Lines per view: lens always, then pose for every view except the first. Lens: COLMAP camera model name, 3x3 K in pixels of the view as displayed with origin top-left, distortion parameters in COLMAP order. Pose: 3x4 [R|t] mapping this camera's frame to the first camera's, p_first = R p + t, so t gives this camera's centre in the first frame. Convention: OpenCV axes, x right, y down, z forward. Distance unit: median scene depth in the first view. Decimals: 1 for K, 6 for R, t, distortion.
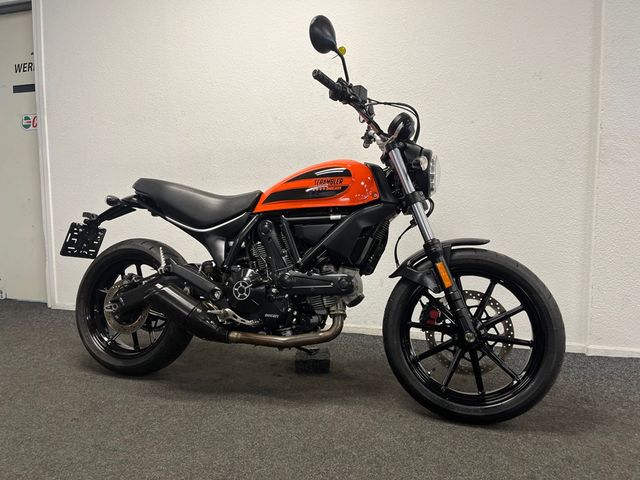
lens RADIAL K [[476.8, 0, 317.2], [0, 476.8, 239.7], [0, 0, 1]] dist [0.022448, -0.010440]
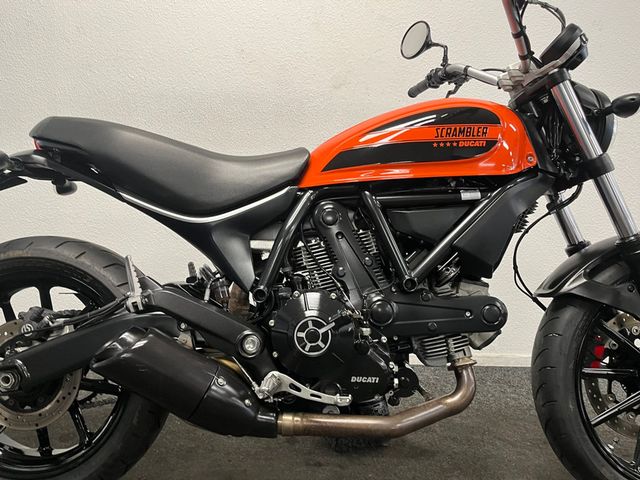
lens RADIAL K [[476.8, 0, 302.9], [0, 476.8, 242.2], [0, 0, 1]] dist [0.022448, -0.010440]
pose [[0.951280, -0.014237, 0.307999, -0.324619], [0.007775, 0.999723, 0.022198, -0.006455], [-0.308230, -0.018722, 0.951128, 0.517720]]
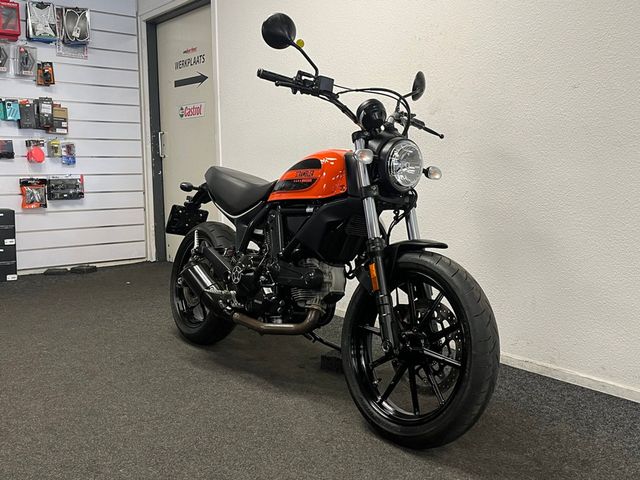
lens RADIAL K [[636.5, 0, 318.9], [0, 636.5, 241.6], [0, 0, 1]] dist [0.010079, 0.000000]
pose [[0.821707, 0.067227, -0.565931, 0.797101], [-0.050782, 0.997705, 0.044784, -0.040885], [0.567643, -0.008061, 0.823236, -0.070402]]
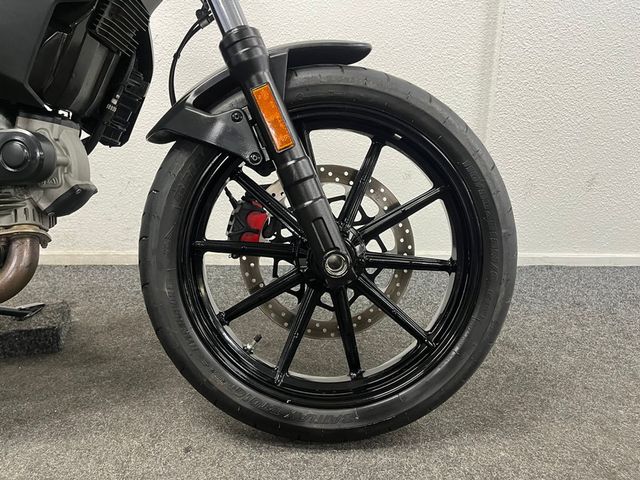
lens RADIAL K [[476.8, 0, 317.7], [0, 476.8, 236.9], [0, 0, 1]] dist [0.022448, -0.010440]
pose [[0.947717, -0.069163, 0.311526, 0.156492], [0.017277, 0.985919, 0.166327, 0.097061], [-0.318643, -0.152249, 0.935568, 0.550792]]
